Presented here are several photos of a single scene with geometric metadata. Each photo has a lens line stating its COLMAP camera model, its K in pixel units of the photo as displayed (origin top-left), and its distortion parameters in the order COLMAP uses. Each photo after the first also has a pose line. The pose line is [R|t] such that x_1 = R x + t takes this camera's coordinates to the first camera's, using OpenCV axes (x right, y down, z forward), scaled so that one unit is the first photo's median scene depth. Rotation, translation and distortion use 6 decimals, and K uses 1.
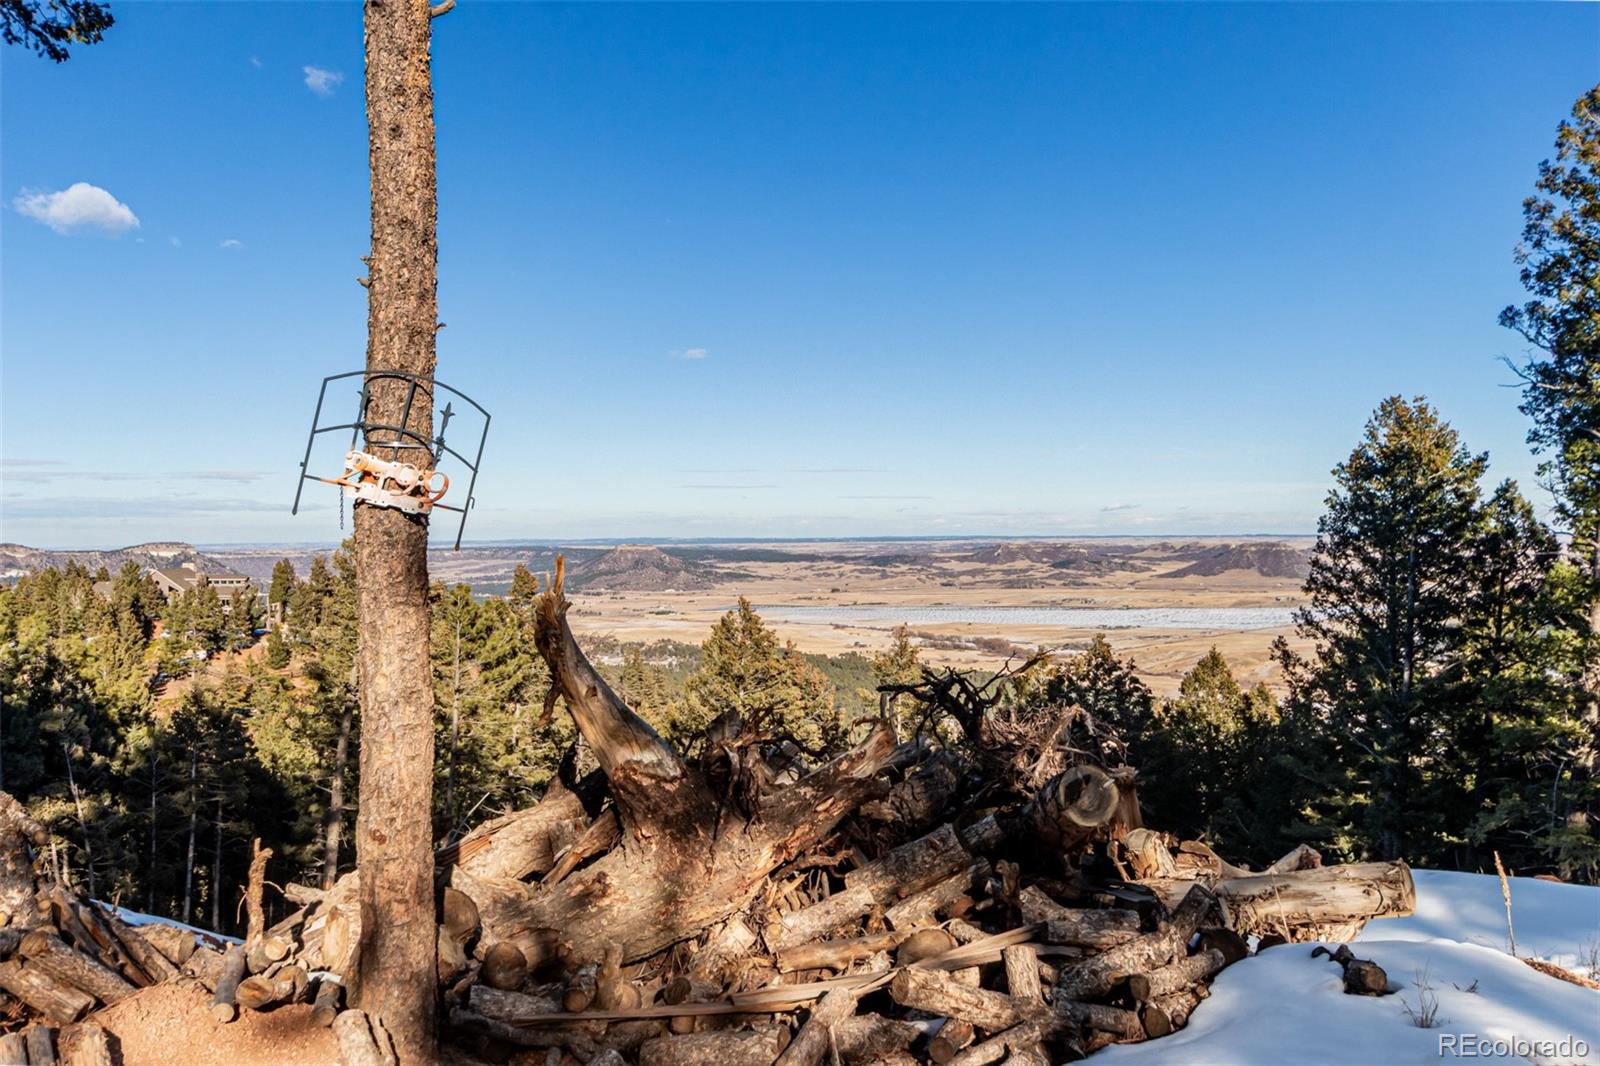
lens RADIAL K [[1389.6, 0, 806.5], [0, 1389.6, 526.8], [0, 0, 1]] dist [0.003025, -0.022289]
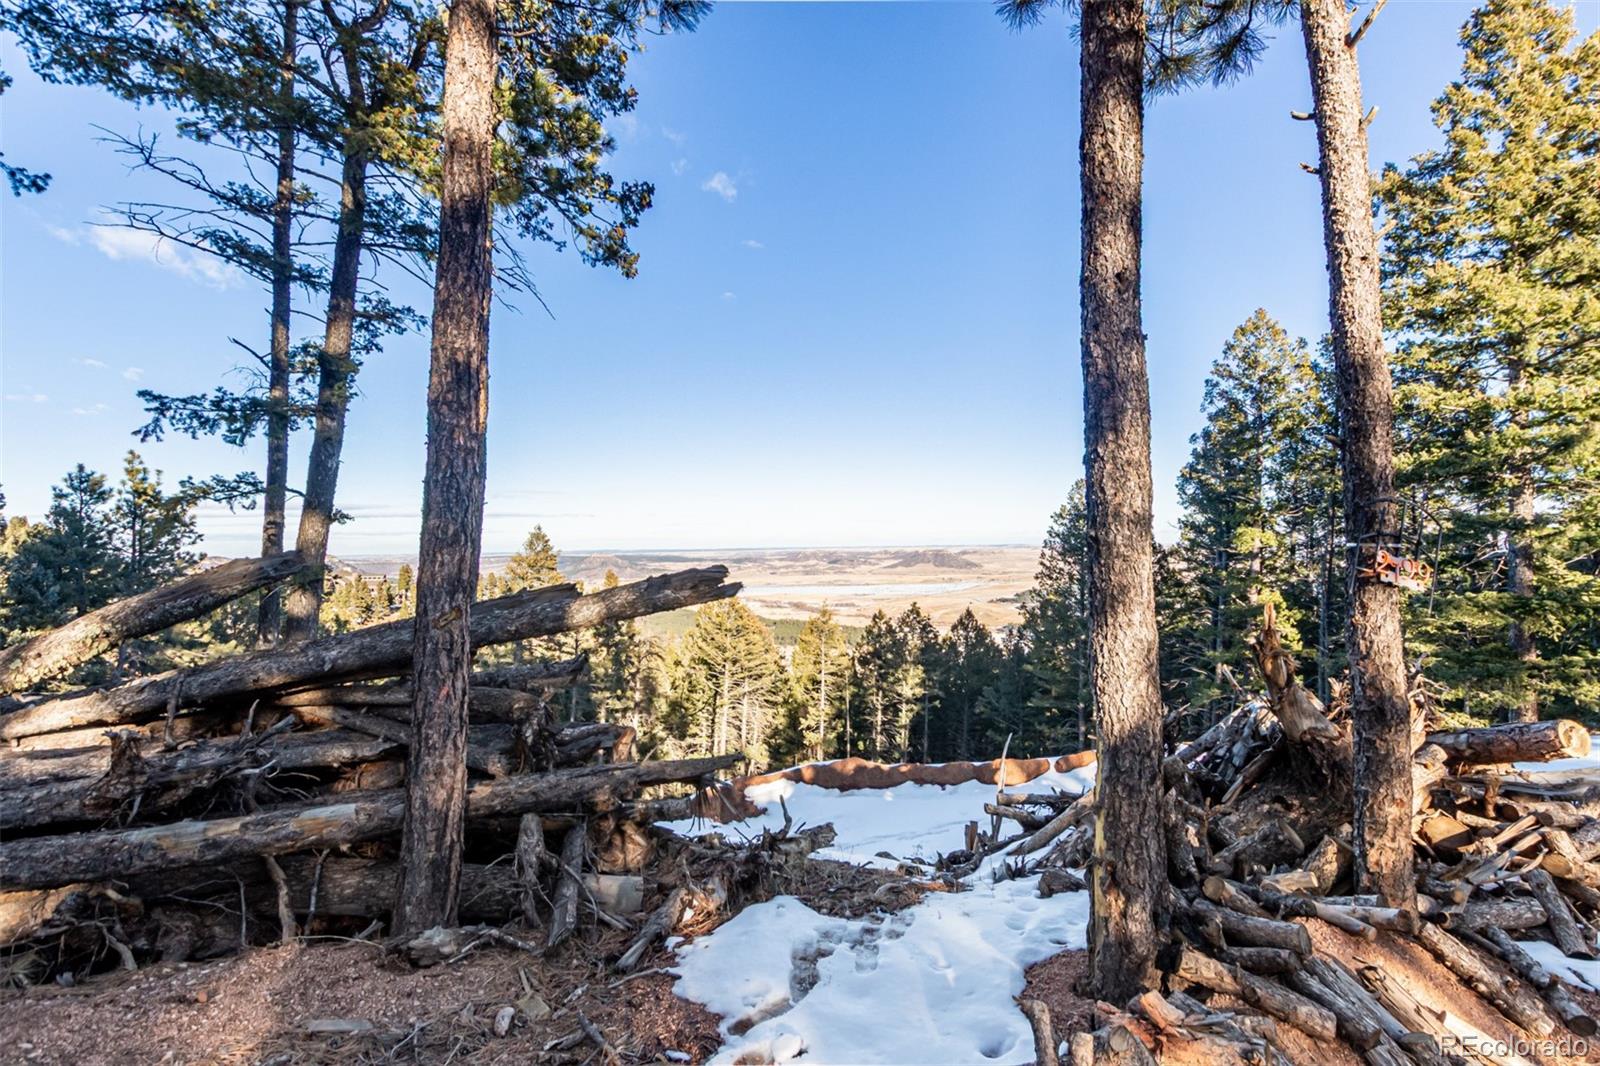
lens RADIAL K [[742.6, 0, 811.6], [0, 742.6, 534.4], [0, 0, 1]] dist [0.012438, -0.005127]
pose [[0.988698, -0.005476, 0.149821, -0.102152], [0.007130, 0.999919, -0.010505, -0.006268], [-0.149751, 0.011455, 0.988657, 0.028171]]
